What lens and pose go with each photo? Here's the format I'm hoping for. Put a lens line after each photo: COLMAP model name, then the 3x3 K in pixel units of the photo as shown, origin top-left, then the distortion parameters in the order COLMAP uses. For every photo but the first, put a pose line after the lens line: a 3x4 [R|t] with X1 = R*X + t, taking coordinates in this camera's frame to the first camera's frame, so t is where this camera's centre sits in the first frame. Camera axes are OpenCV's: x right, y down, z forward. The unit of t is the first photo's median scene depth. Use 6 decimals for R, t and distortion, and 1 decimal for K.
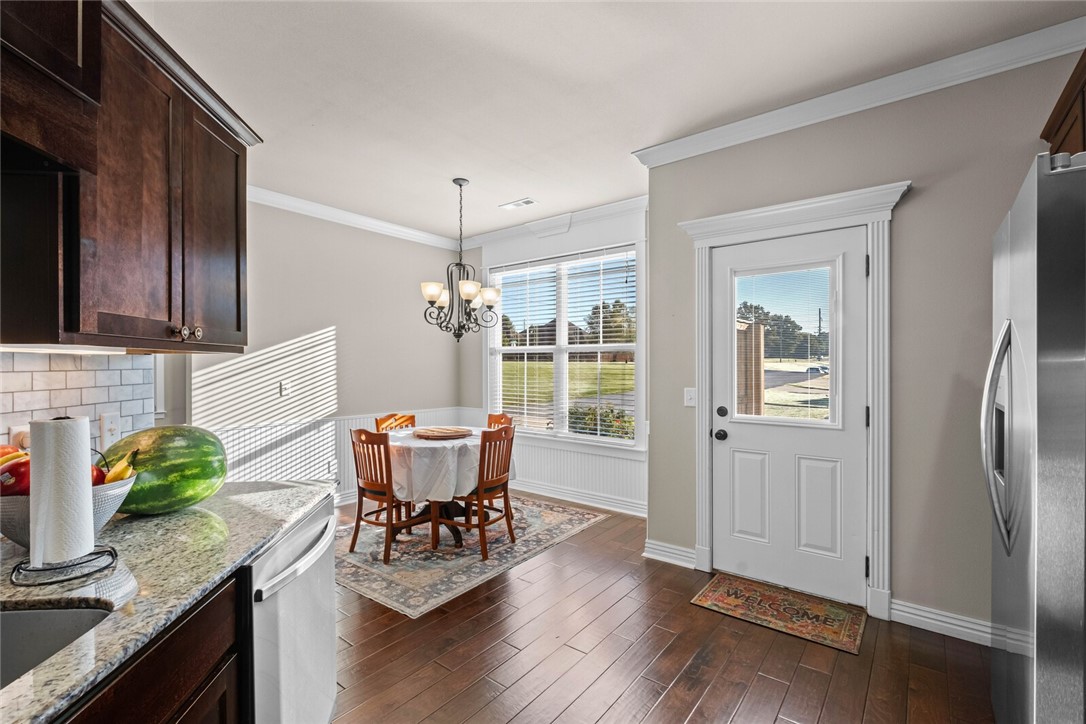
lens RADIAL K [[465.5, 0, 524.3], [0, 465.5, 364.2], [0, 0, 1]] dist [-0.075680, 0.000016]
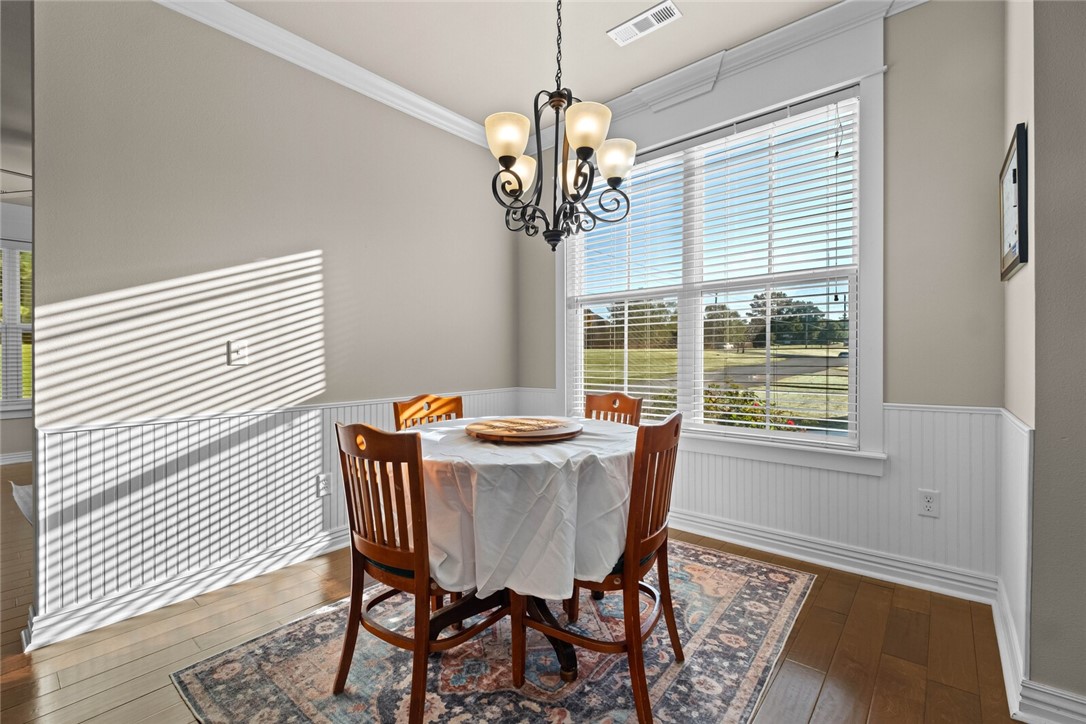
lens RADIAL K [[463.0, 0, 542.1], [0, 463.0, 353.4], [0, 0, 1]] dist [-0.001239, -0.000282]
pose [[0.999984, -0.005674, 0.000569, -0.164512], [0.005672, 0.999976, 0.003966, 0.066128], [-0.000591, -0.003963, 0.999992, 0.518432]]
